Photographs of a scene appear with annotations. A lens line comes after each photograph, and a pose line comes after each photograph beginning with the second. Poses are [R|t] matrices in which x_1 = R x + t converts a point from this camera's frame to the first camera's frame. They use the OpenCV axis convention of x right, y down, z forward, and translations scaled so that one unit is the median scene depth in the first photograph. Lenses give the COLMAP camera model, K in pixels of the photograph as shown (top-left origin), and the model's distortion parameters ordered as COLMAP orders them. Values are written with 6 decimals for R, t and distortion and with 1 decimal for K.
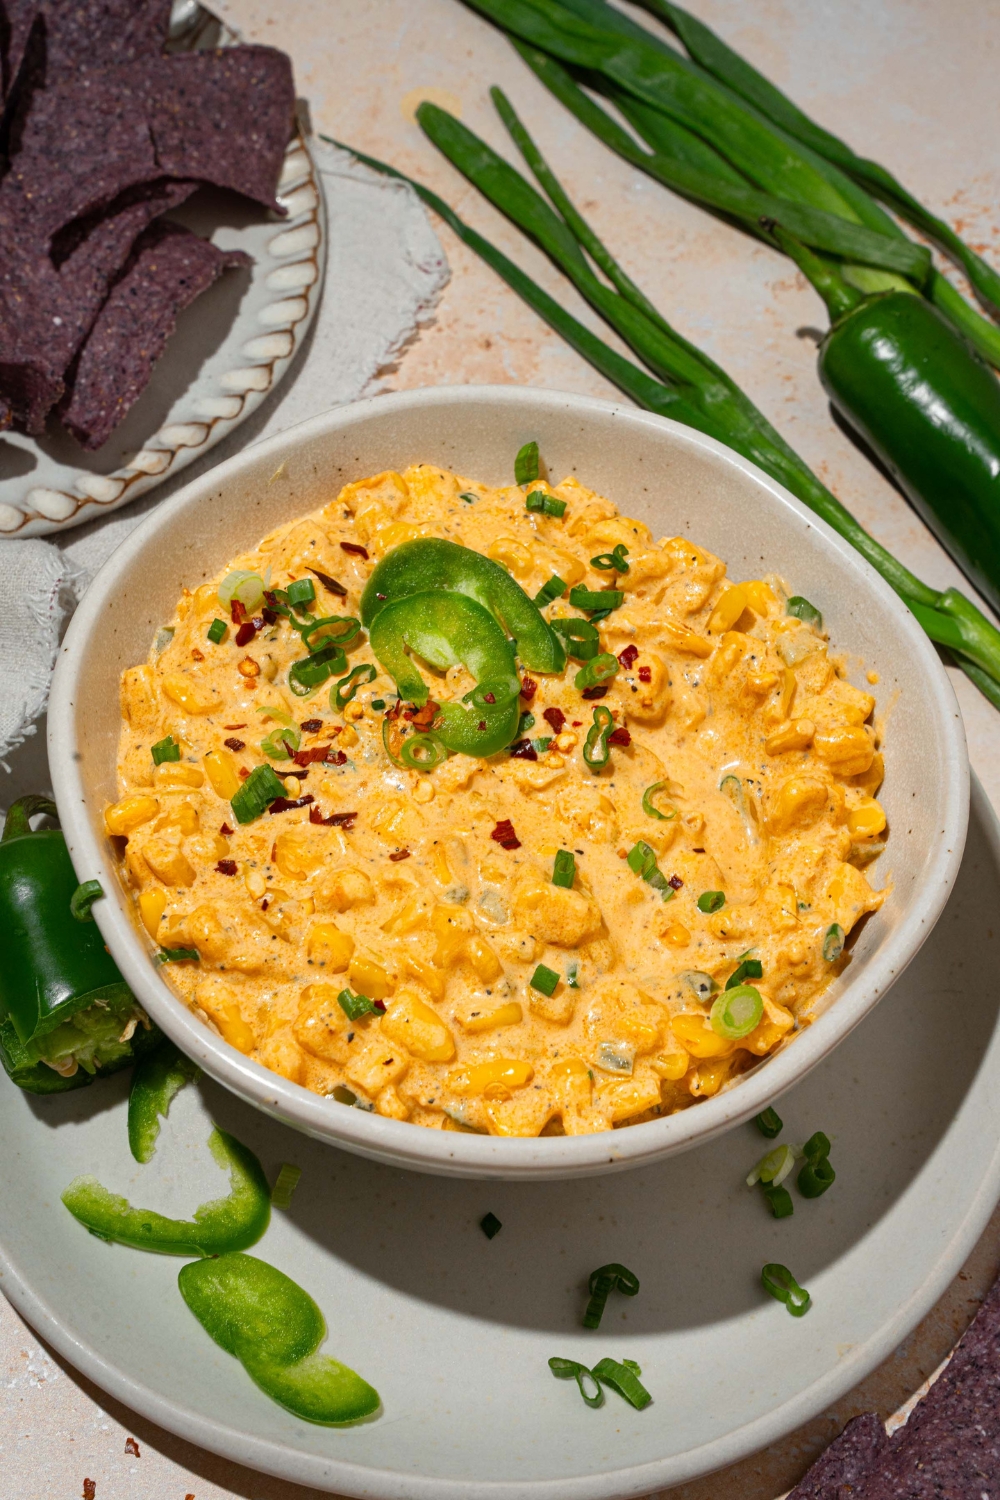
lens RADIAL K [[2195.7, 0, 500.1], [0, 2195.7, 782.0], [0, 0, 1]] dist [0.057567, 0.082869]
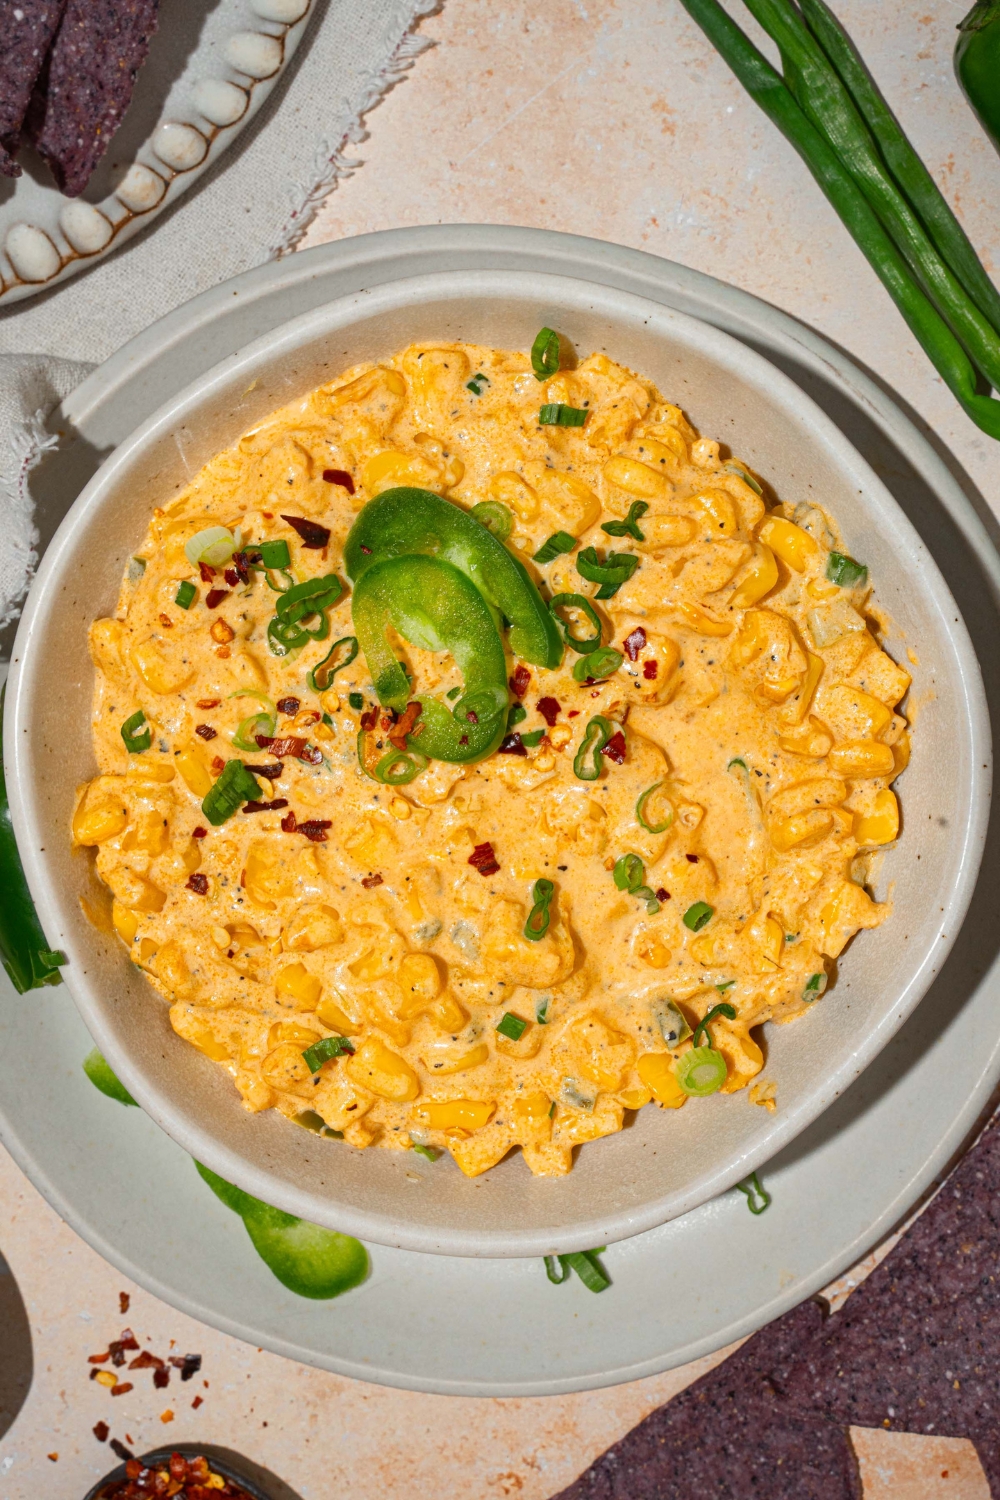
lens RADIAL K [[2023.0, 0, 498.2], [0, 2023.0, 734.6], [0, 0, 1]] dist [-0.003004, 0.095569]
pose [[0.992128, 0.074234, -0.100853, 0.090989], [-0.004374, 0.825407, 0.564520, -0.504031], [0.125152, -0.559635, 0.819235, 0.298648]]
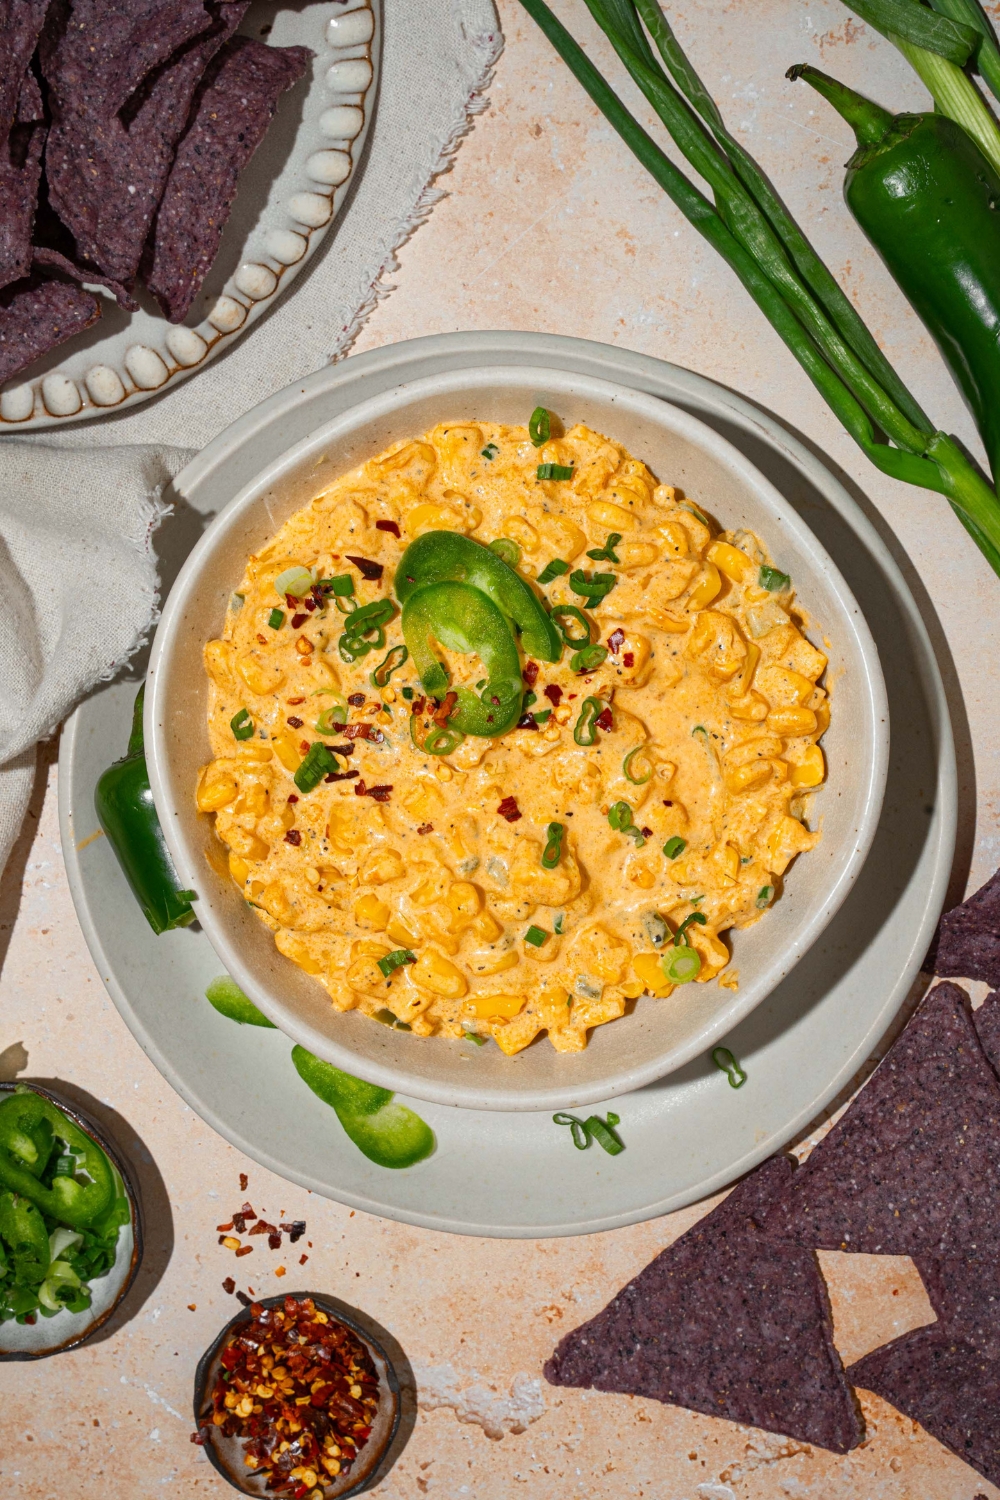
lens RADIAL K [[1898.7, 0, 510.3], [0, 1898.7, 716.9], [0, 0, 1]] dist [0.016134, 0.046813]
pose [[0.992752, 0.029152, -0.116595, 0.125253], [0.037809, 0.845126, 0.533228, -0.585691], [0.114082, -0.533771, 0.837898, 0.109520]]
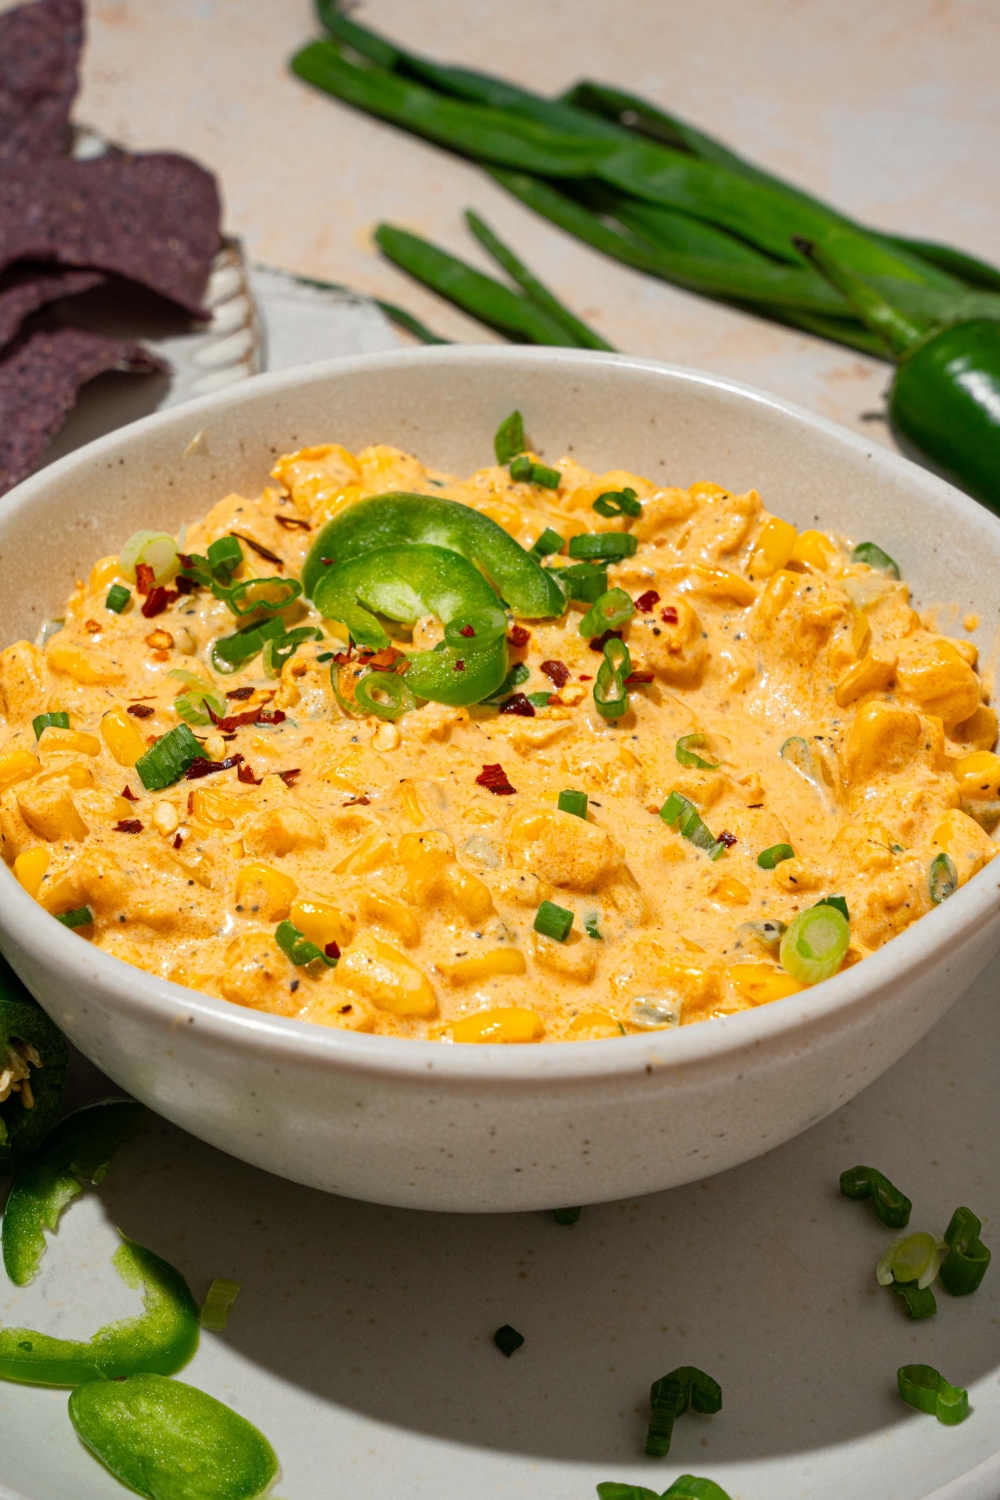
lens RADIAL K [[3003.8, 0, 444.5], [0, 3003.8, 750.5], [0, 0, 1]] dist [0.151375, 0.203164]
pose [[0.997547, -0.061602, -0.033251, 0.019557], [0.046835, 0.940333, -0.337018, 0.353139], [0.052028, 0.334634, 0.940911, 0.017585]]
